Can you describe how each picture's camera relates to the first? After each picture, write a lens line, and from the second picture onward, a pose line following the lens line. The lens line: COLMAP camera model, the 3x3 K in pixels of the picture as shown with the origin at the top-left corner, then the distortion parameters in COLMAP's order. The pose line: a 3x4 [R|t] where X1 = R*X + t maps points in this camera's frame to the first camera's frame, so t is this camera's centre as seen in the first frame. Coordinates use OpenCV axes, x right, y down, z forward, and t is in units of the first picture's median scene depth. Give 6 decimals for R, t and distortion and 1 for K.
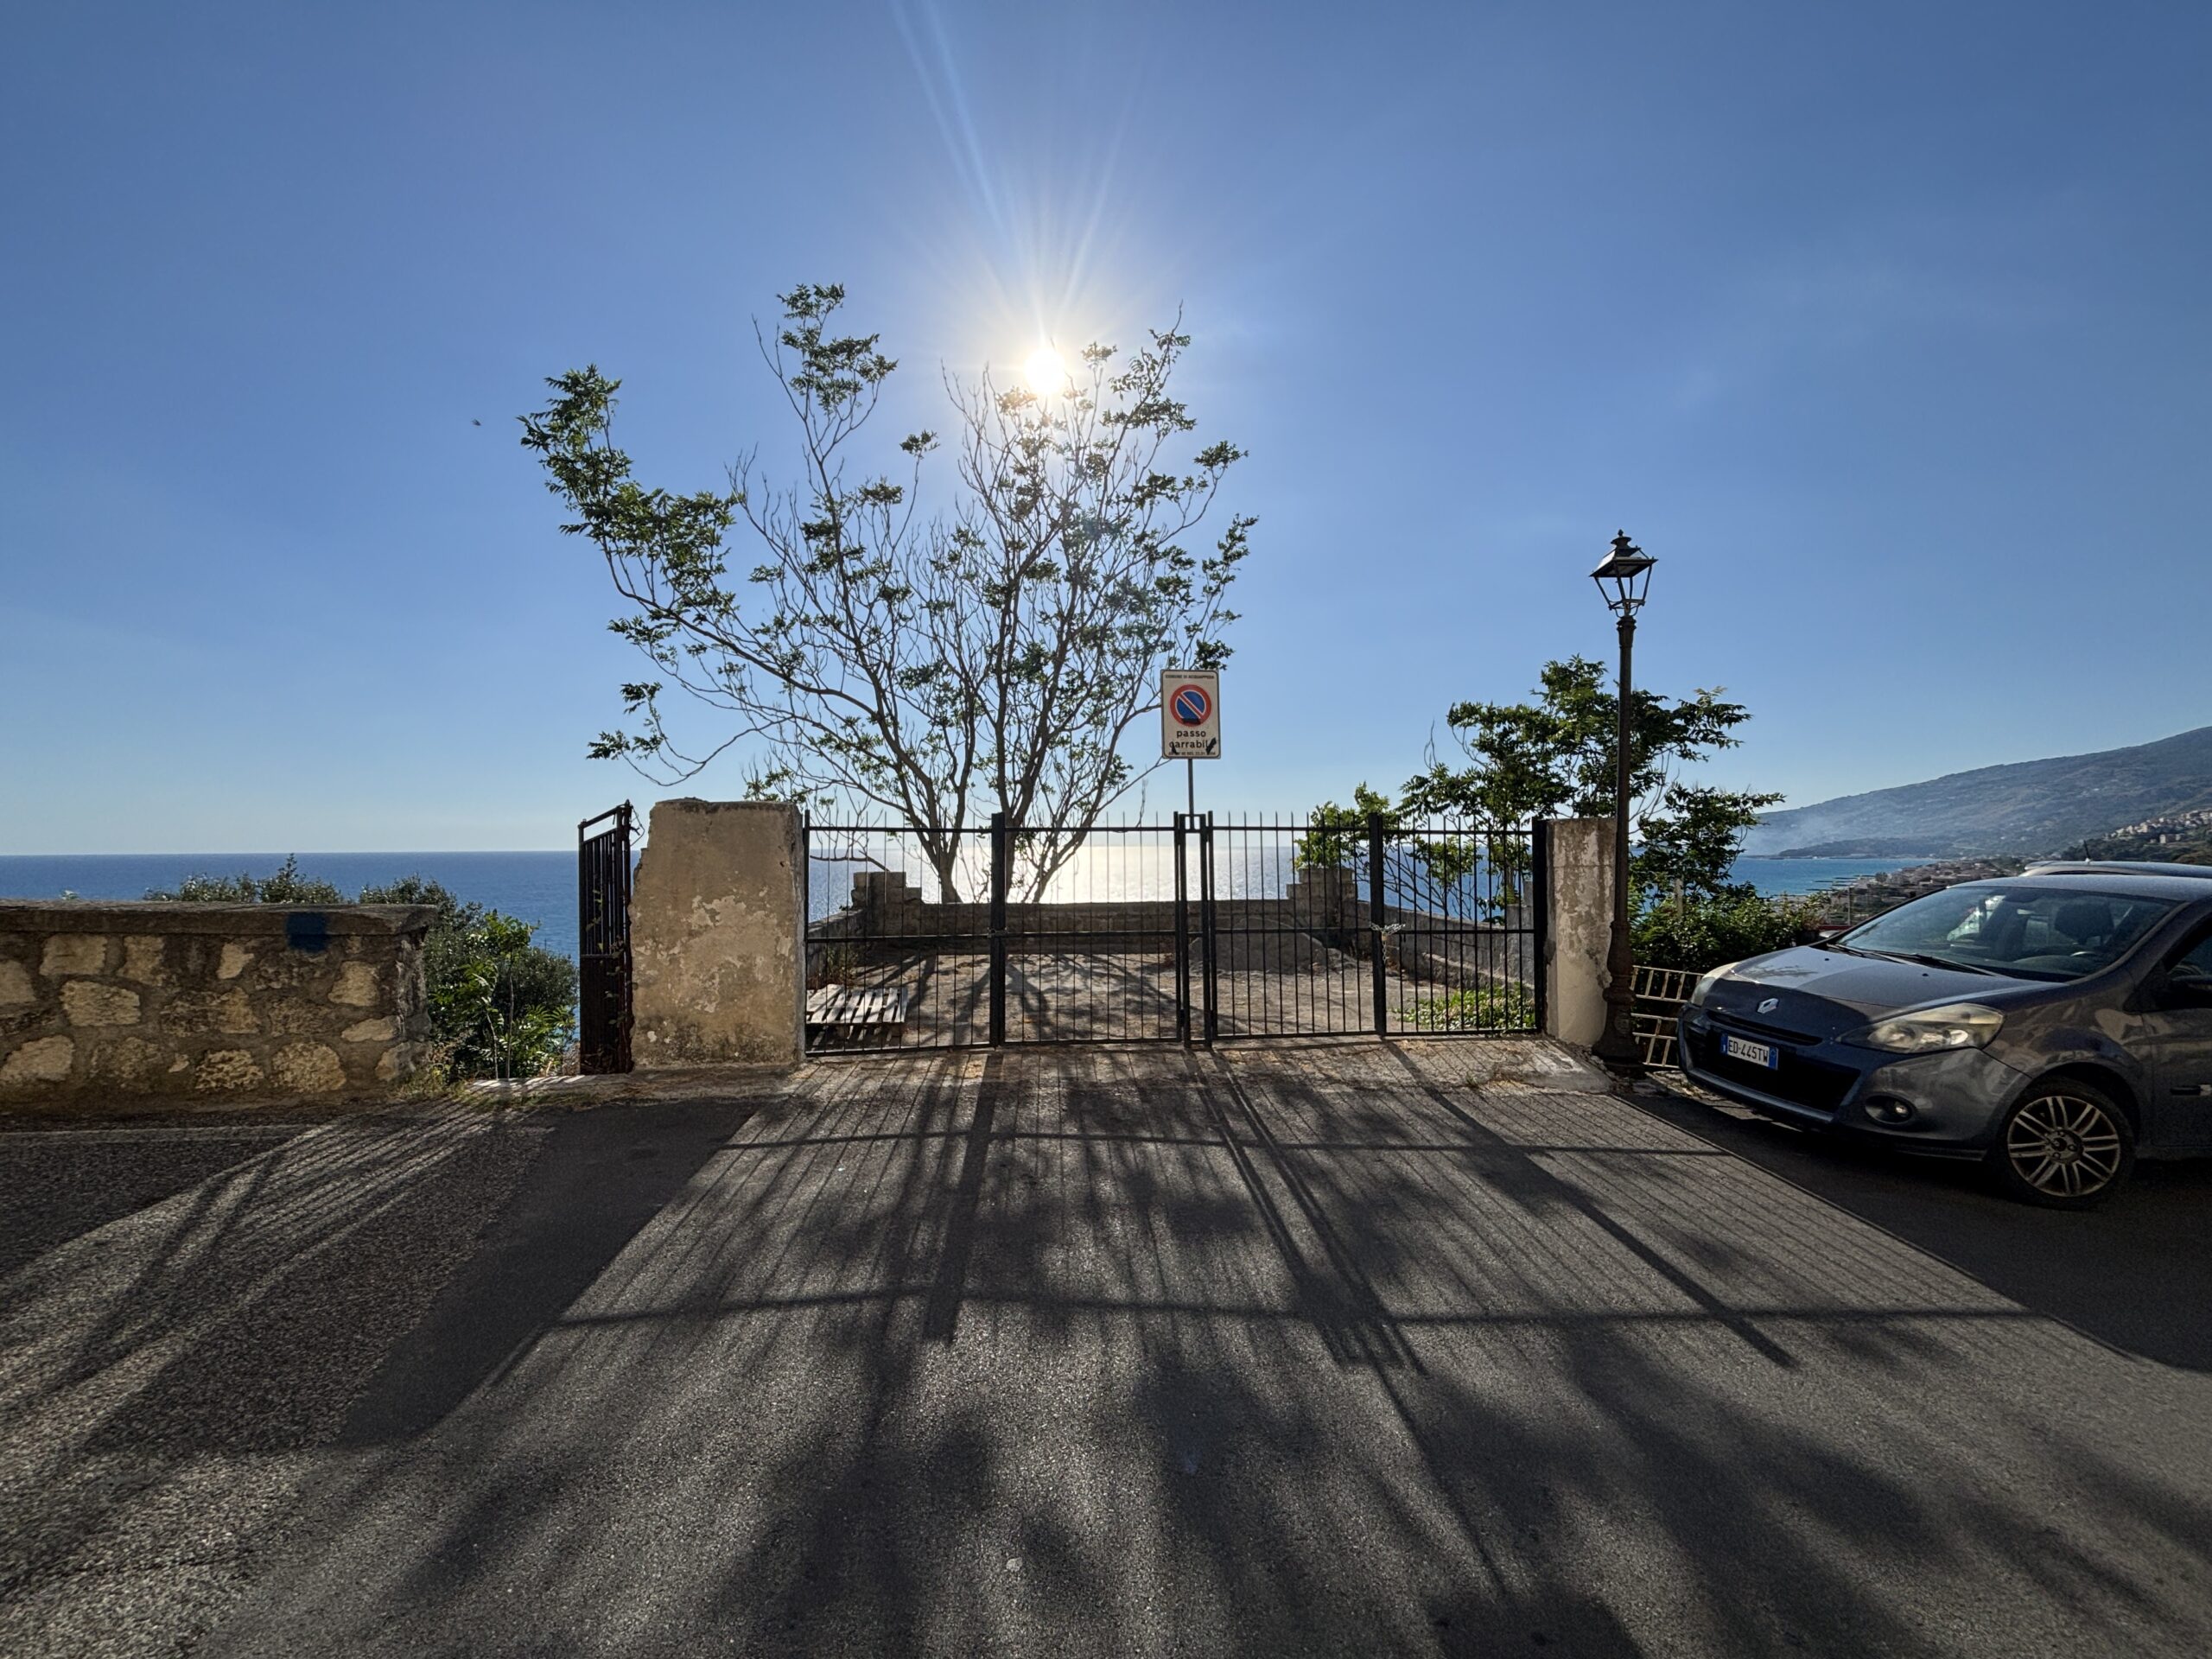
lens RADIAL K [[892.7, 0, 1116.3], [0, 892.7, 817.2], [0, 0, 1]] dist [-0.002713, 0.002784]
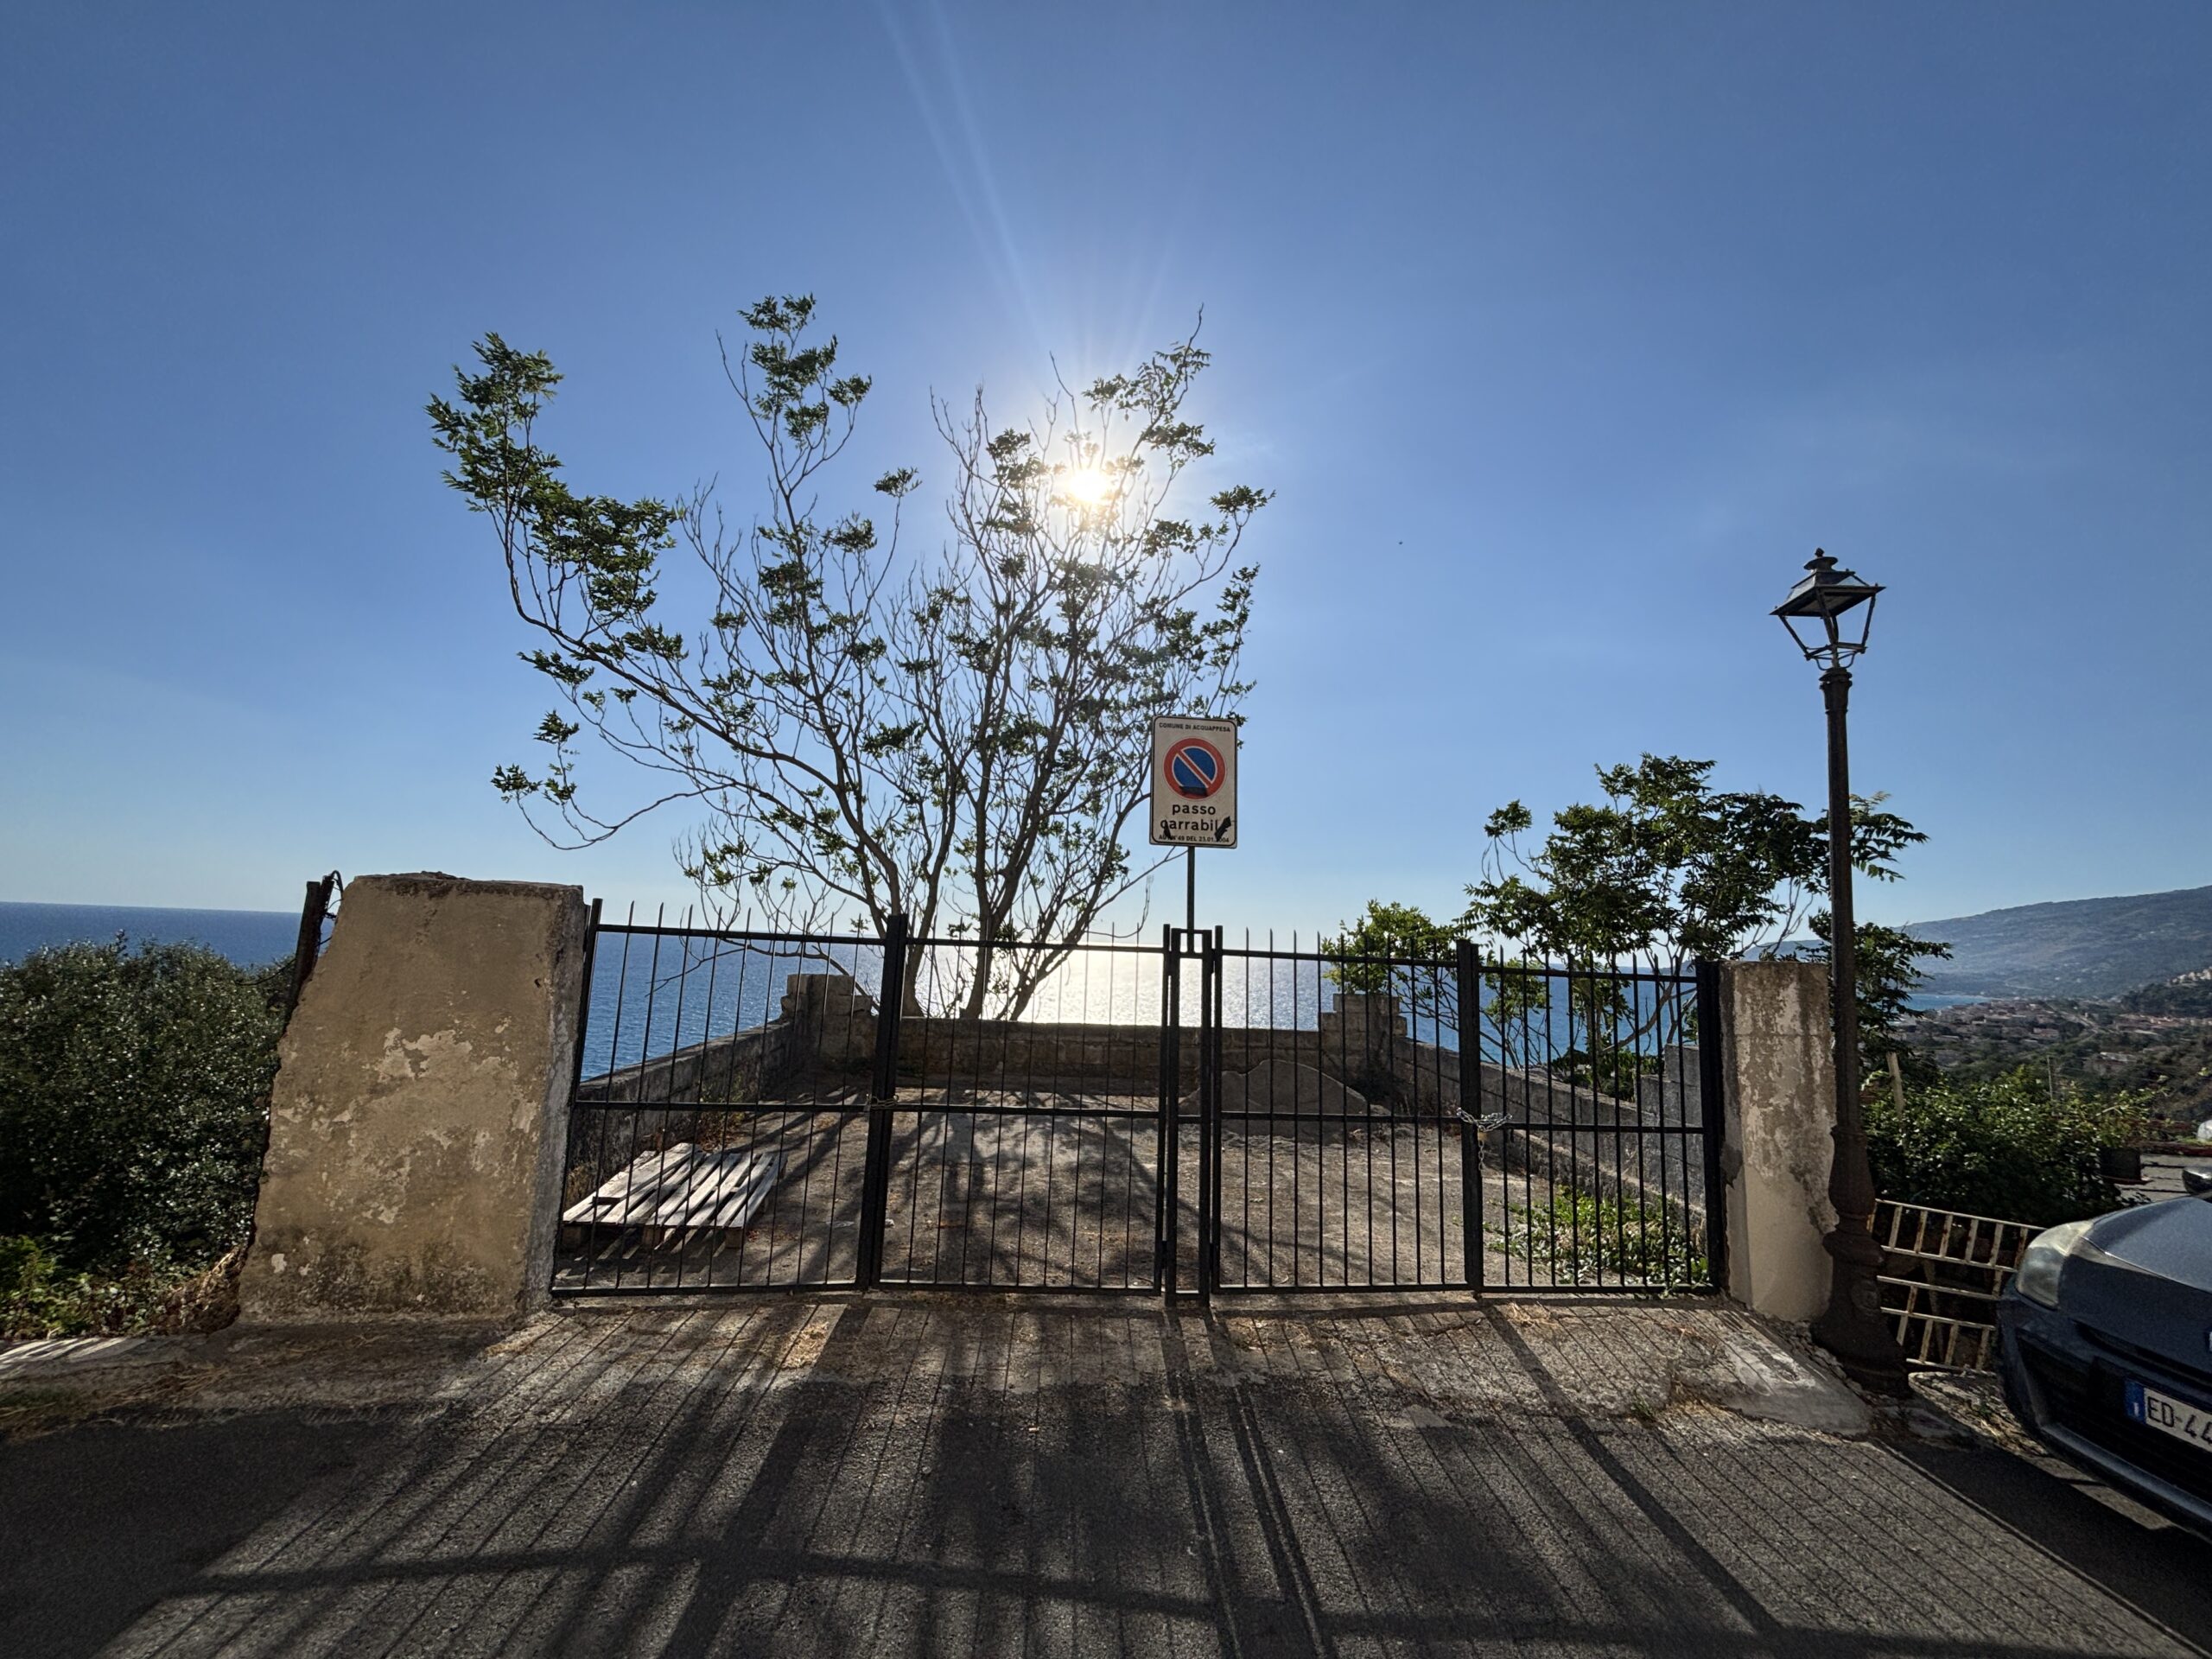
lens RADIAL K [[892.7, 0, 1116.3], [0, 892.7, 817.2], [0, 0, 1]] dist [-0.002713, 0.002784]
pose [[0.998733, 0.042274, -0.027317, 0.042775], [-0.044985, 0.993163, -0.107719, -0.012640], [0.022576, 0.108811, 0.993806, 0.317515]]
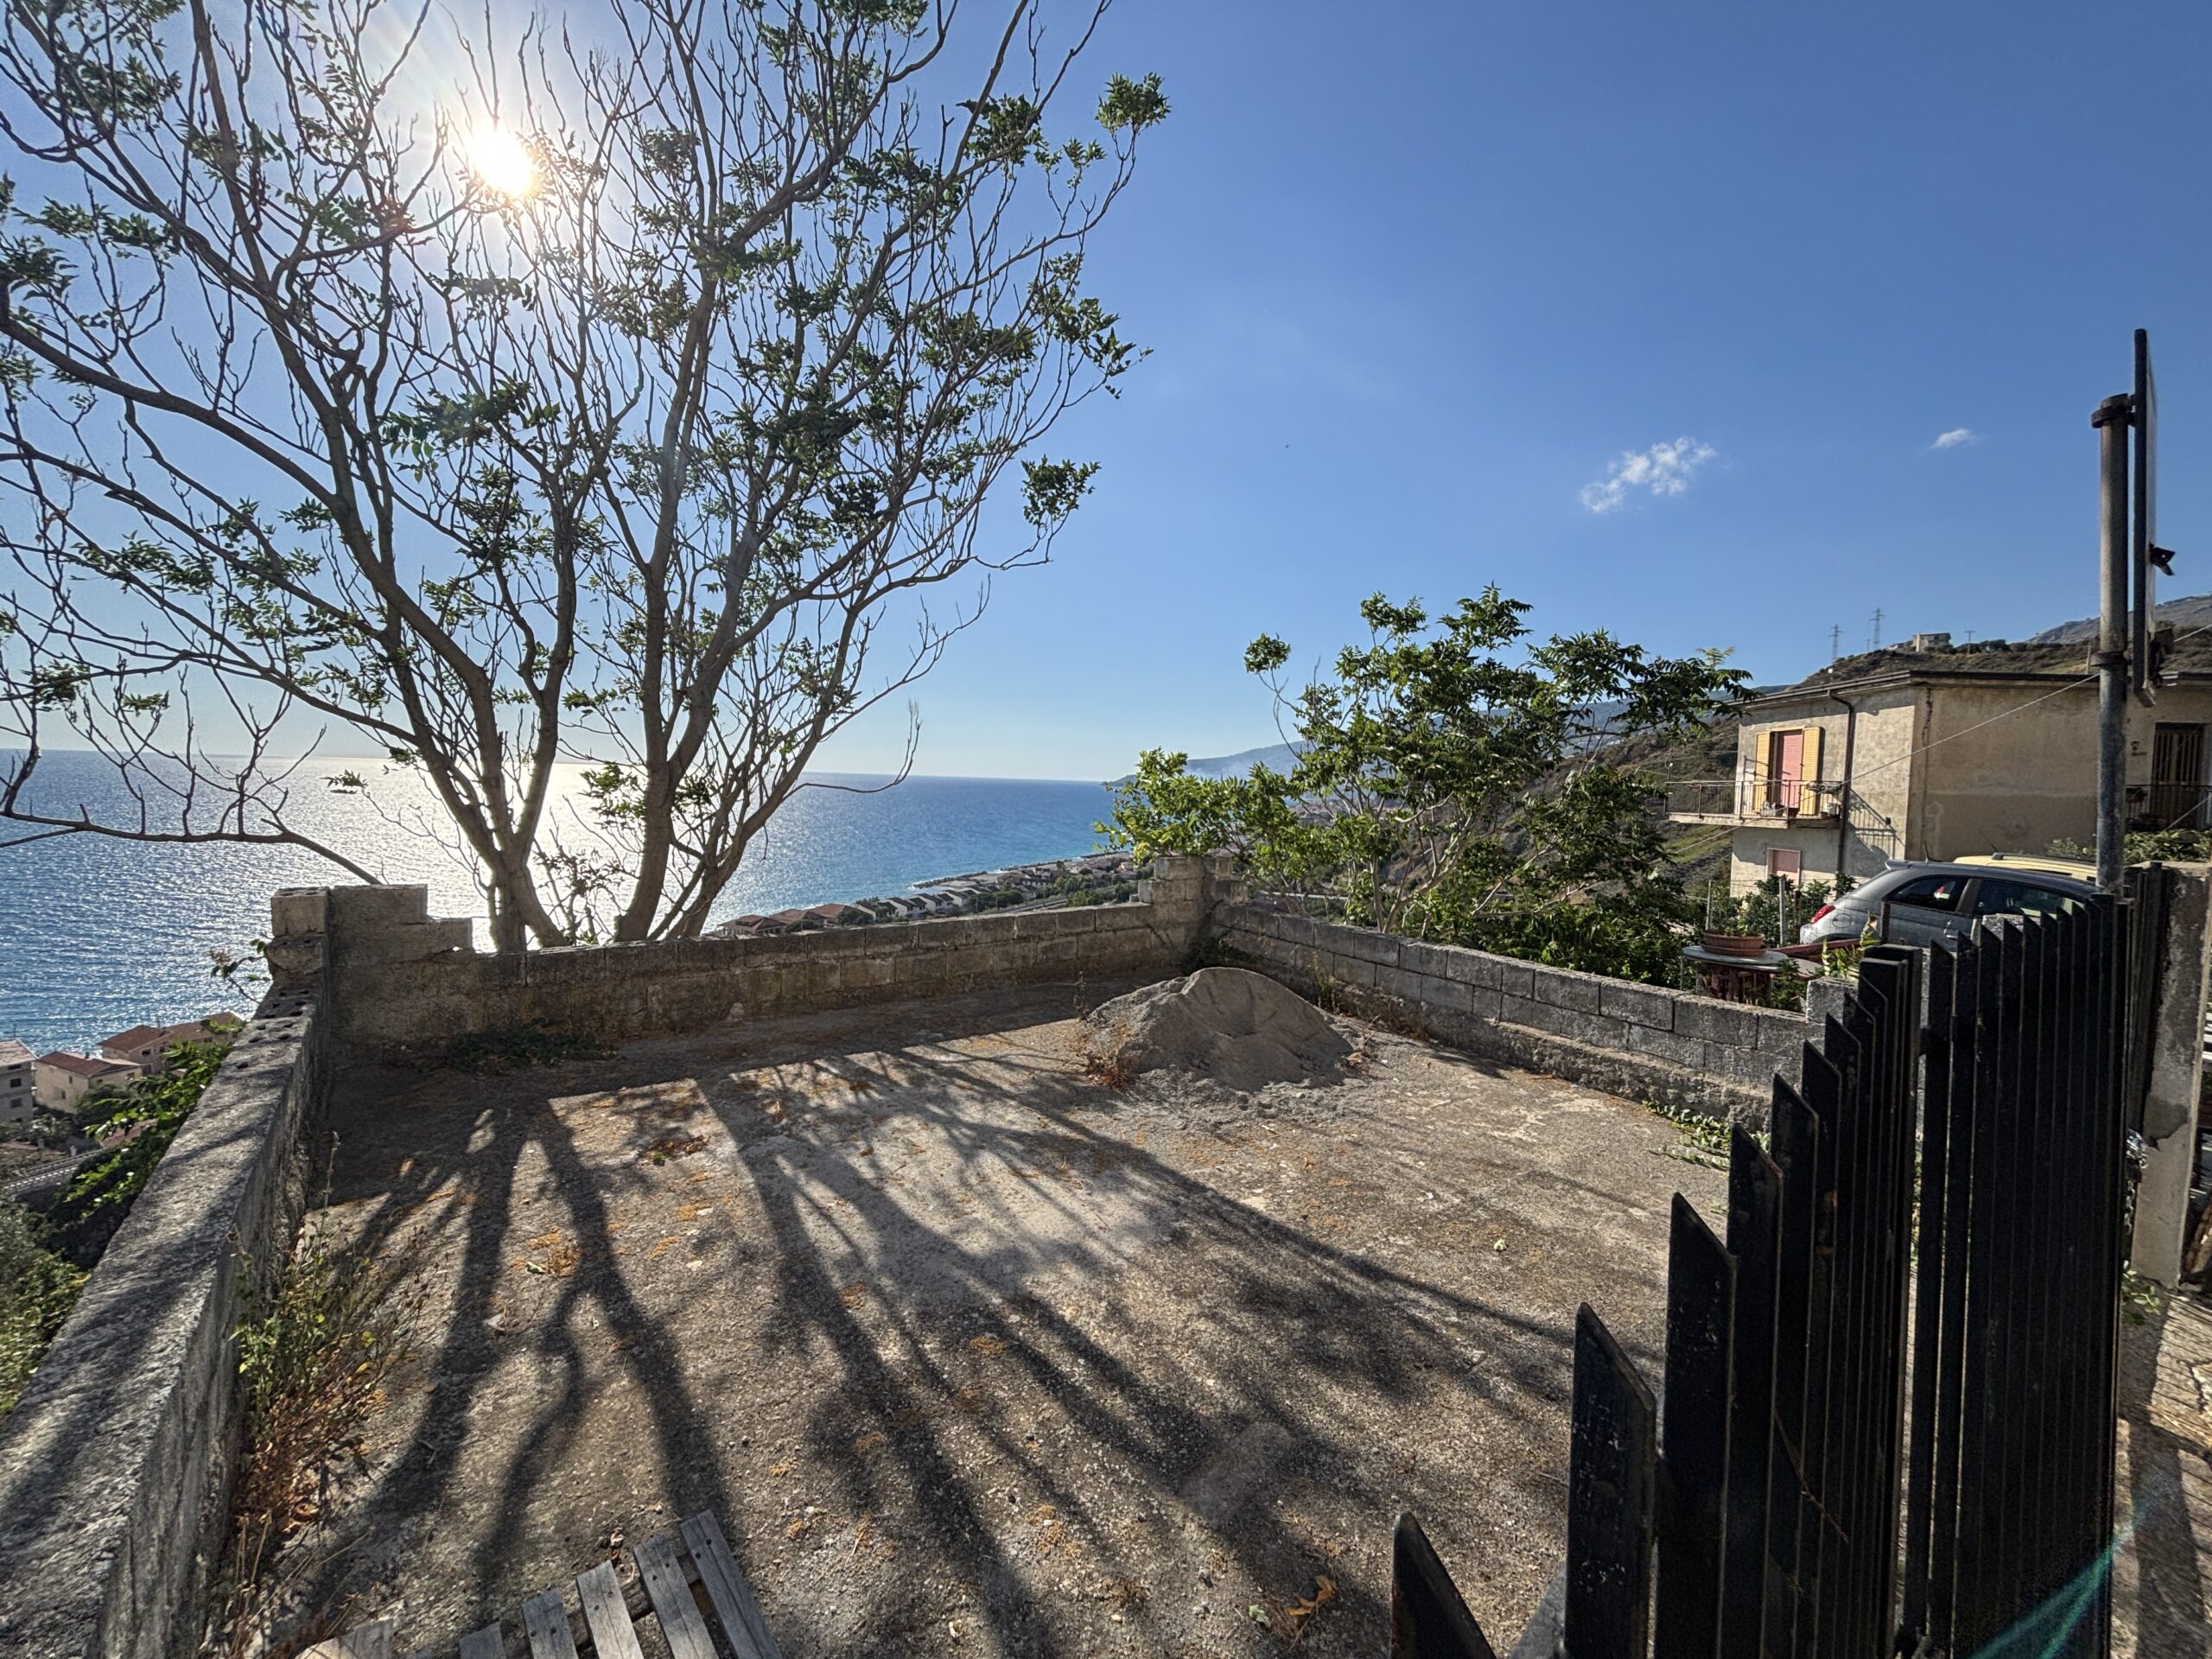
lens RADIAL K [[886.8, 0, 1114.1], [0, 886.8, 828.1], [0, 0, 1]] dist [-0.002271, -0.000317]
pose [[0.862964, 0.004454, 0.505246, -0.312188], [-0.055253, 0.994796, 0.085601, -0.039834], [-0.502236, -0.101787, 0.858719, 0.884003]]
